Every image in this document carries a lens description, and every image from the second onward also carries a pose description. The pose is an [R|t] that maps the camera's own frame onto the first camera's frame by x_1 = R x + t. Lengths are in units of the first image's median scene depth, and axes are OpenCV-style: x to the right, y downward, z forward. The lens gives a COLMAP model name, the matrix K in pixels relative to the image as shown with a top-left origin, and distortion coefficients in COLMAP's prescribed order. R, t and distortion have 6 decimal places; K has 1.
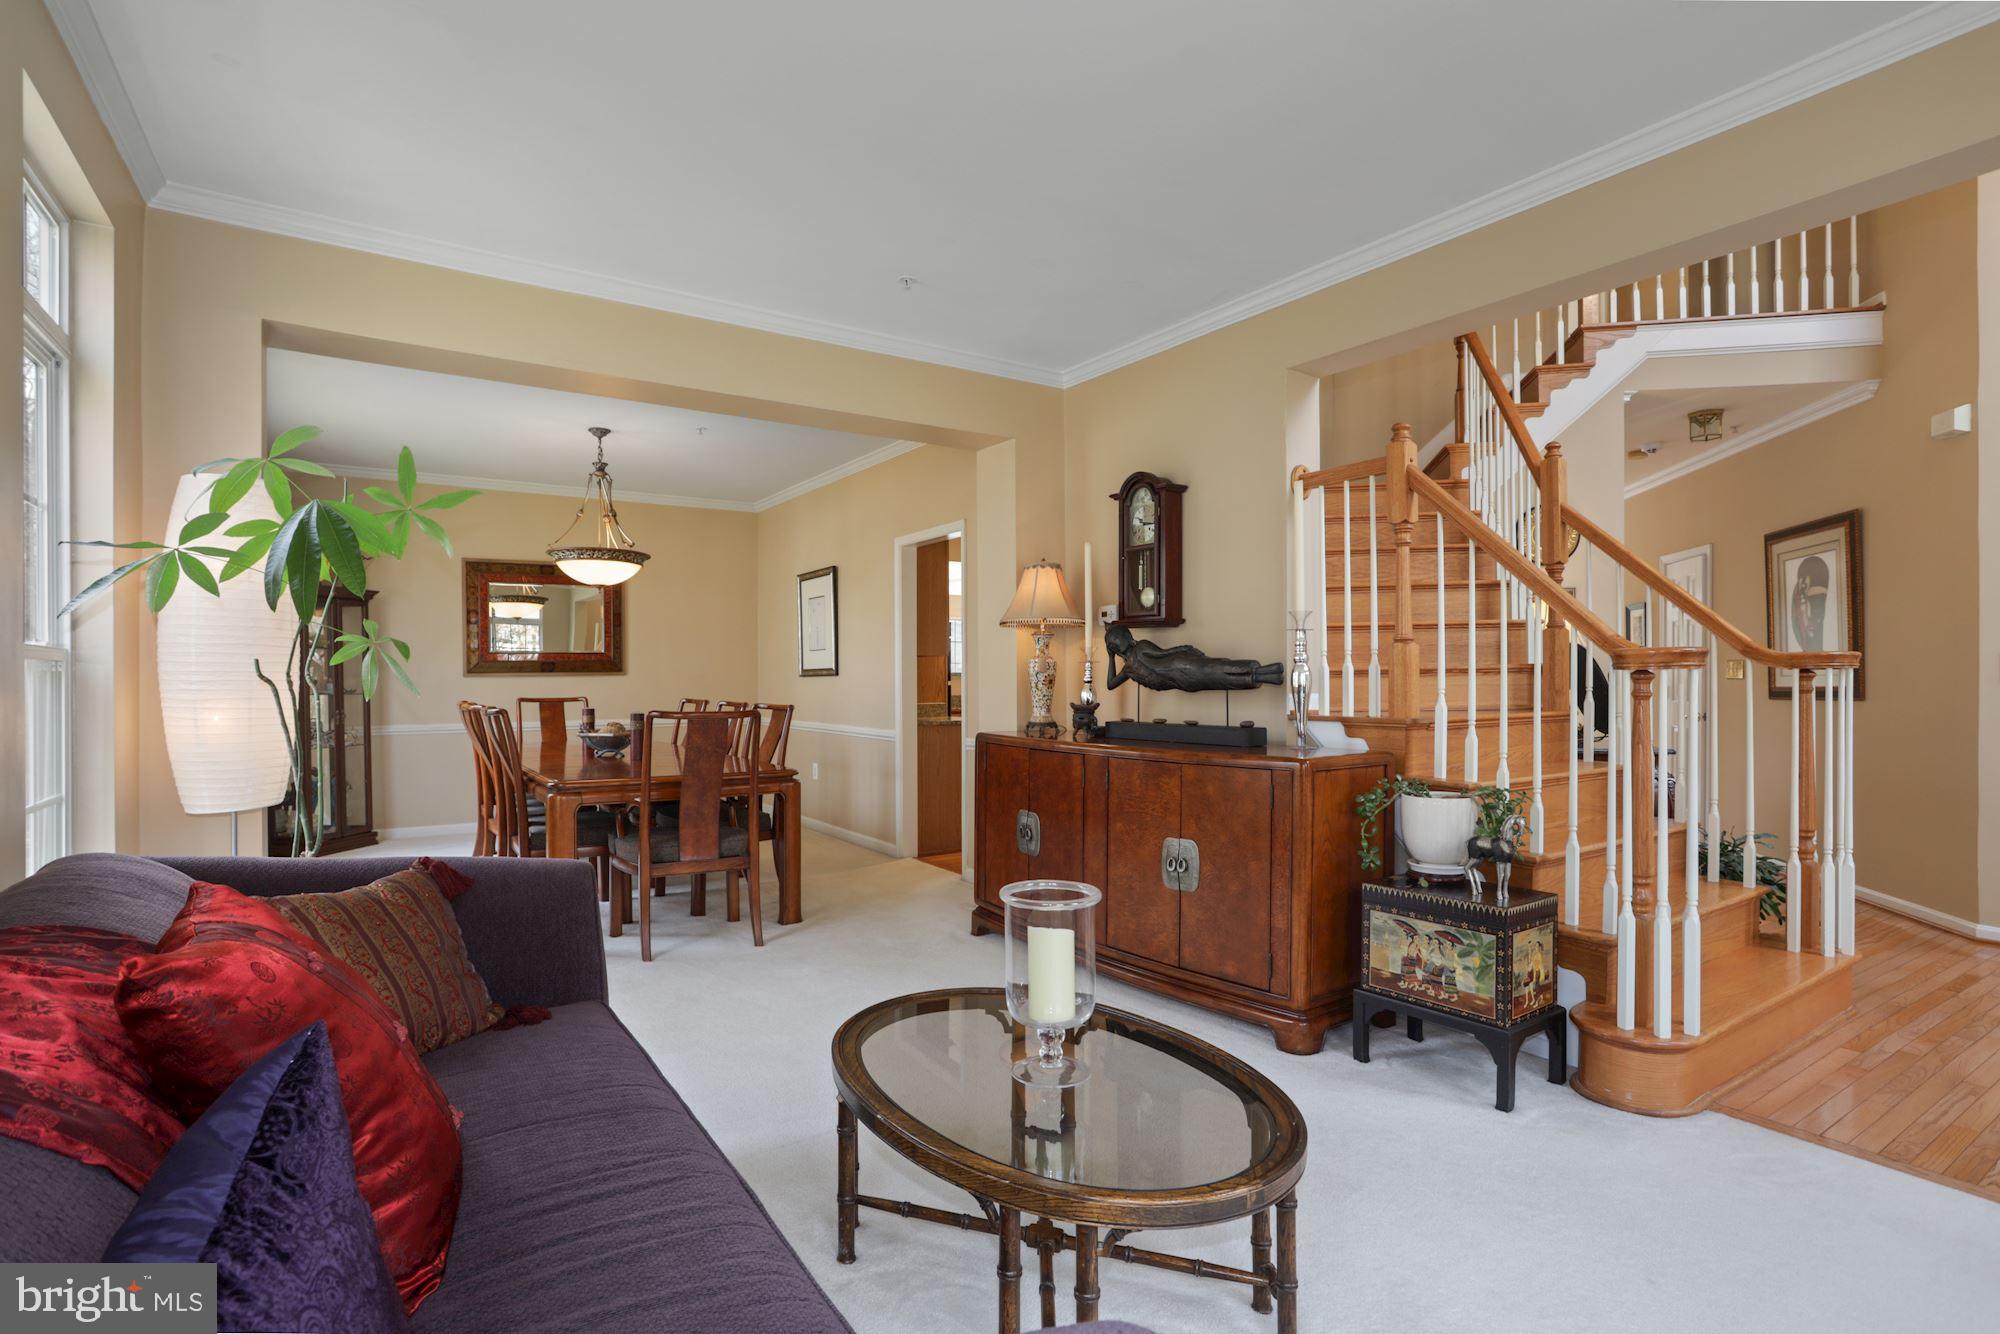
lens RADIAL K [[997.6, 0, 994.9], [0, 997.6, 676.0], [0, 0, 1]] dist [-0.029611, 0.014250]
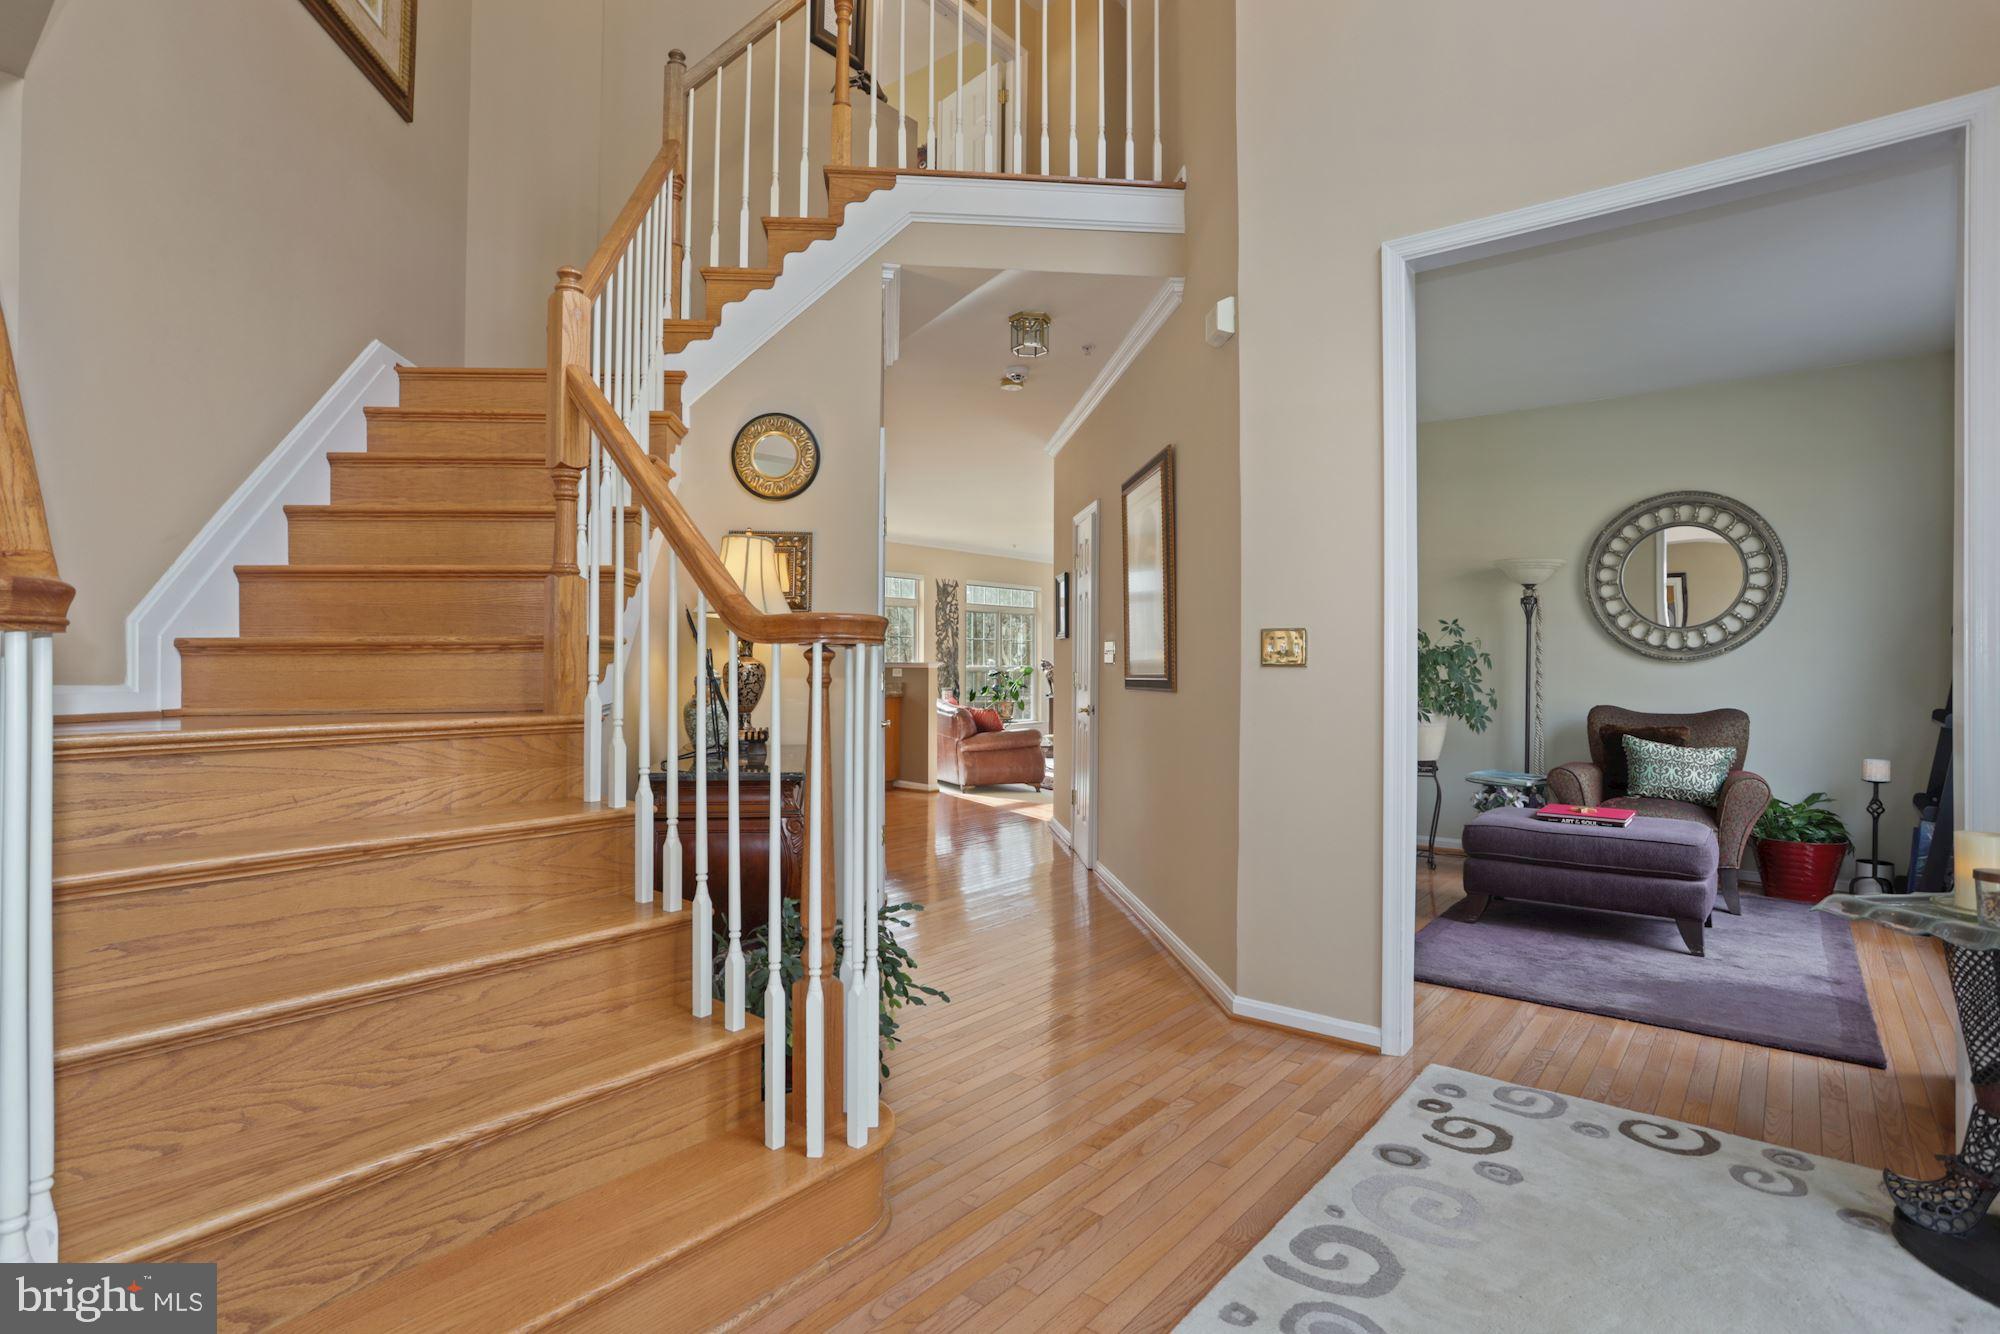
lens RADIAL K [[997.6, 0, 997.8], [0, 997.6, 649.7], [0, 0, 1]] dist [-0.029611, 0.014250]
pose [[0.962882, 0.015817, 0.269458, 0.544620], [-0.014069, 0.999866, -0.008420, -0.000210], [-0.269555, 0.004316, 0.962975, 0.284132]]
